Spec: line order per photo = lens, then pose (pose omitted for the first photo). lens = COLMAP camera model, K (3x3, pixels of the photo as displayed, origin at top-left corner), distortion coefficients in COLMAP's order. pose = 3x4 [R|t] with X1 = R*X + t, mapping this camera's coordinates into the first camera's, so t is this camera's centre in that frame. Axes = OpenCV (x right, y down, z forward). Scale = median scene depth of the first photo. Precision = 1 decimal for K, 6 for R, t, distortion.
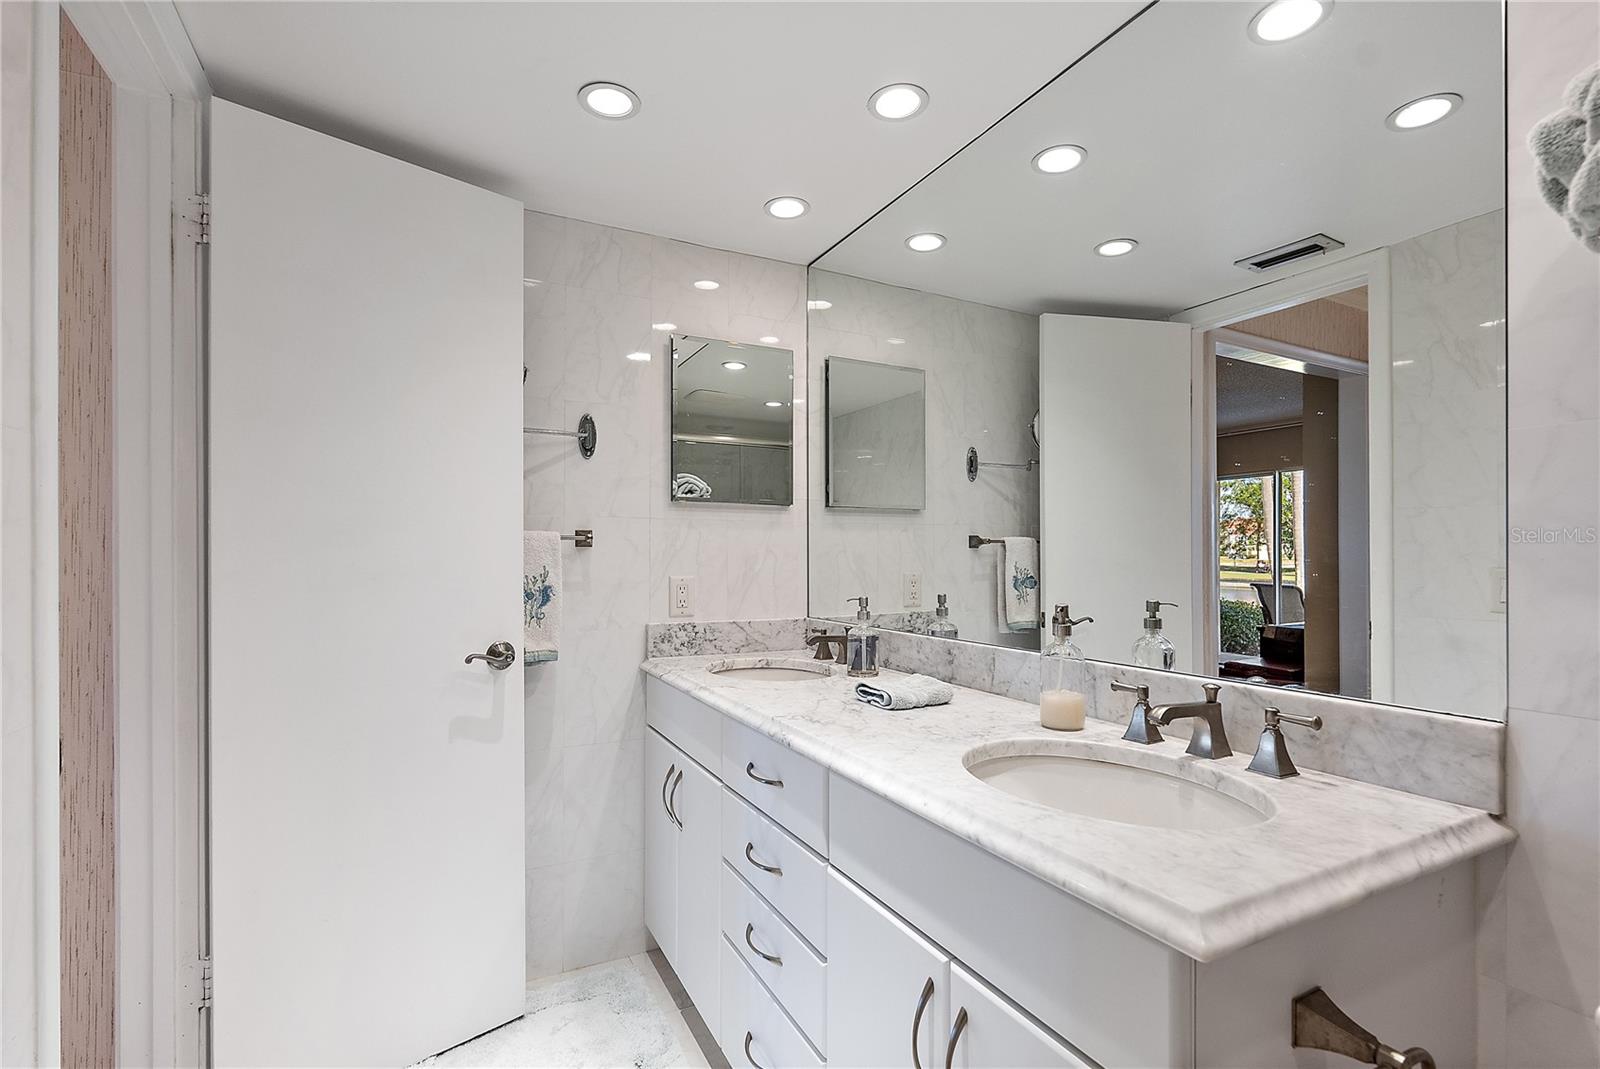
lens RADIAL K [[719.7, 0, 800.0], [0, 719.7, 534.5], [0, 0, 1]] dist [-0.001658, -0.000956]
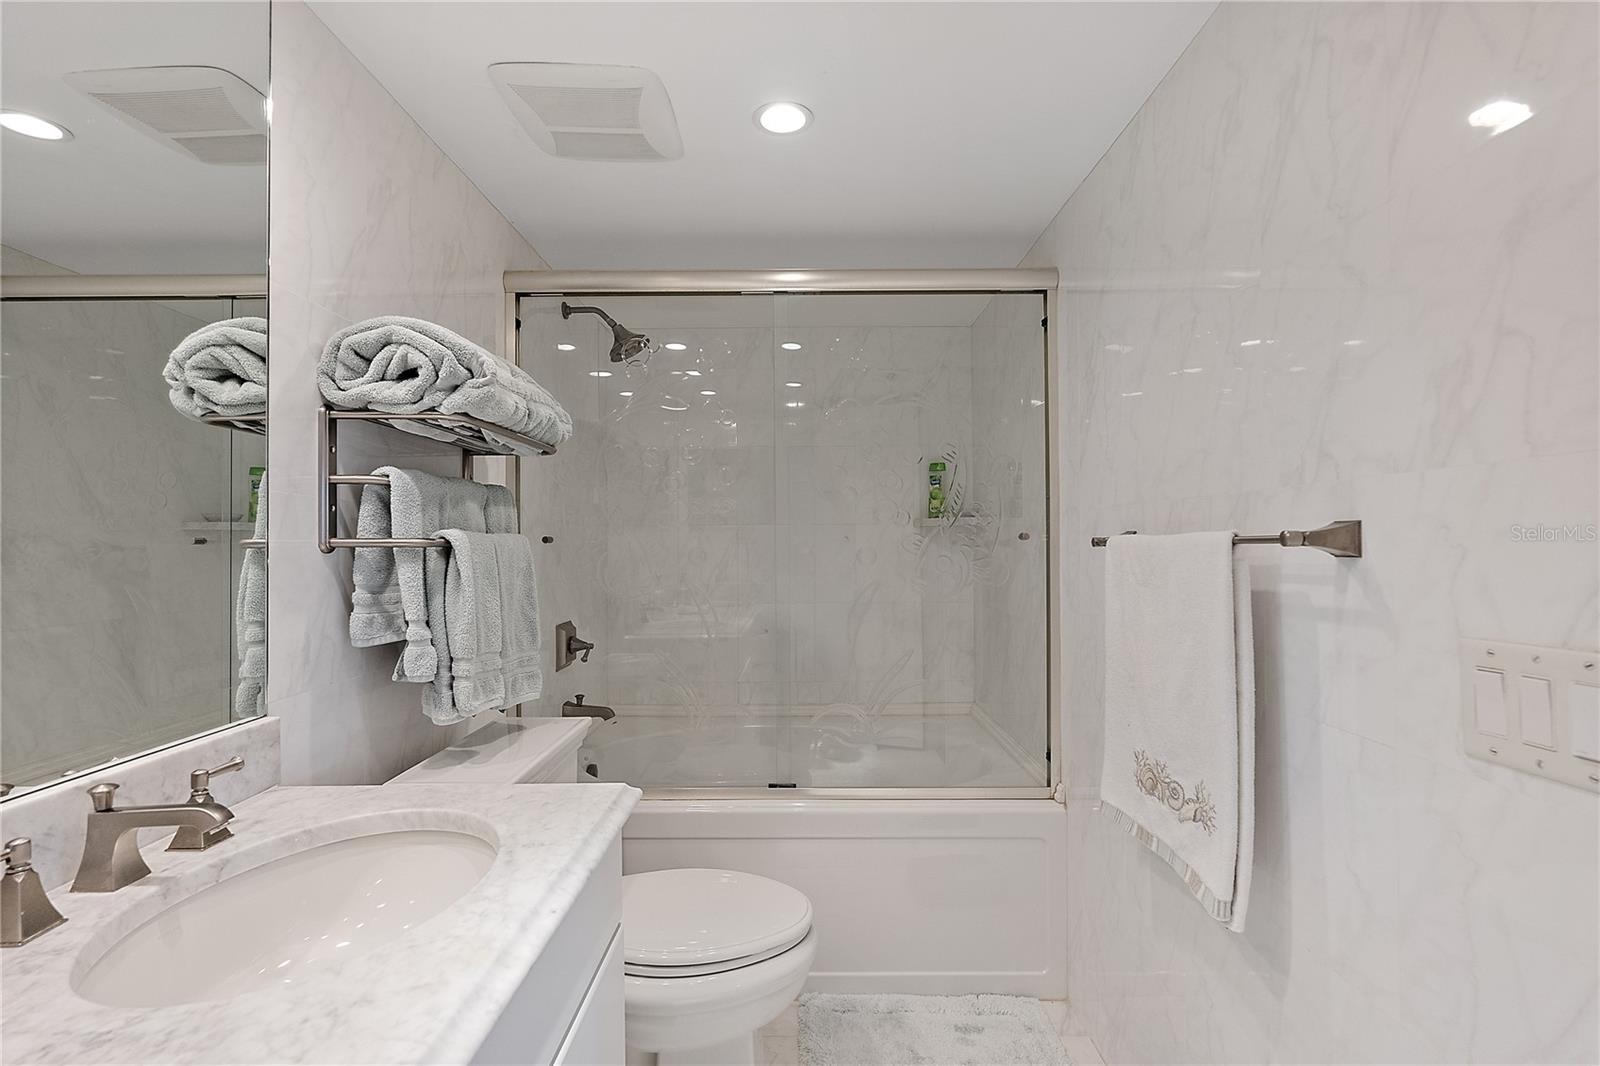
lens RADIAL K [[719.7, 0, 800.0], [0, 719.7, 533.0], [0, 0, 1]] dist [-0.001658, -0.000956]
pose [[-0.883346, 0.011116, 0.468589, -0.475933], [-0.007295, 0.999272, -0.037458, -0.026833], [-0.468664, -0.036507, -0.882622, 1.659311]]
